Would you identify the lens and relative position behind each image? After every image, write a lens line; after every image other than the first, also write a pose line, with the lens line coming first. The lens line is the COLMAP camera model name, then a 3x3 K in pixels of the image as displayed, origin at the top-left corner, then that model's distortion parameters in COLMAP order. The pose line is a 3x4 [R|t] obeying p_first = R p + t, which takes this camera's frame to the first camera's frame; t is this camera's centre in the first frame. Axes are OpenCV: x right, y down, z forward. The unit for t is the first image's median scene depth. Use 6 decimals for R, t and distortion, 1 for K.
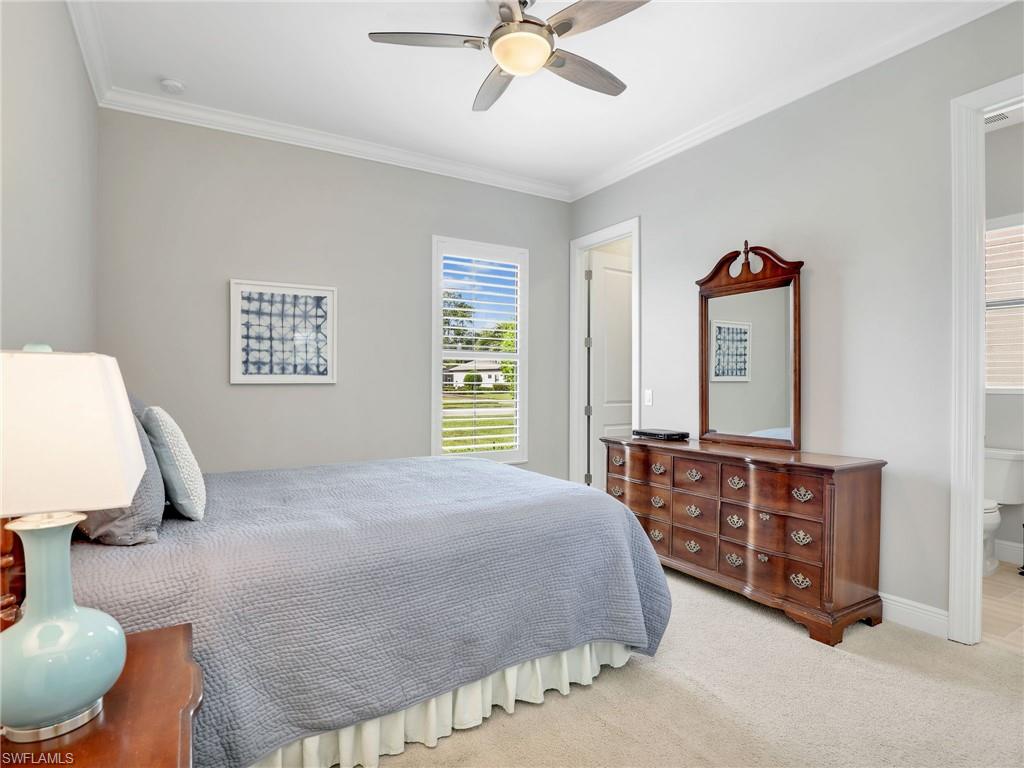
lens RADIAL K [[547.6, 0, 515.0], [0, 547.6, 388.8], [0, 0, 1]] dist [-0.028854, 0.000263]
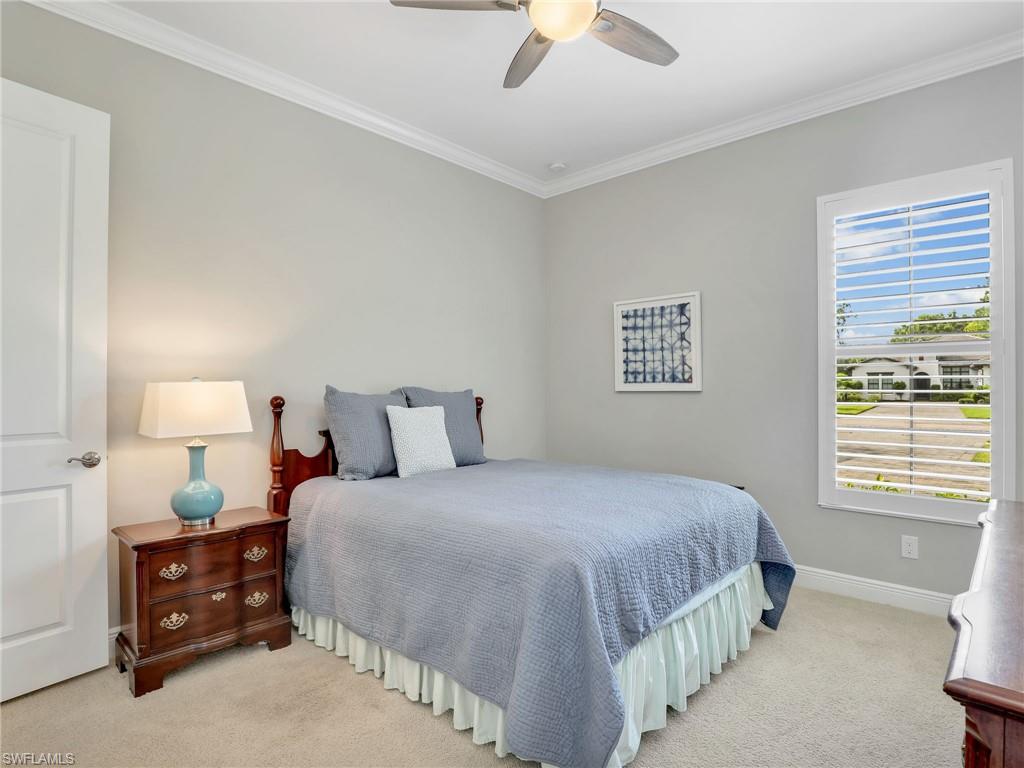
lens RADIAL K [[547.6, 0, 515.0], [0, 547.6, 388.8], [0, 0, 1]] dist [-0.028854, 0.000263]
pose [[0.287578, -0.001310, -0.957756, 0.524650], [-0.007626, 0.999964, -0.003657, -0.008274], [0.957727, 0.008355, 0.287558, 0.435621]]
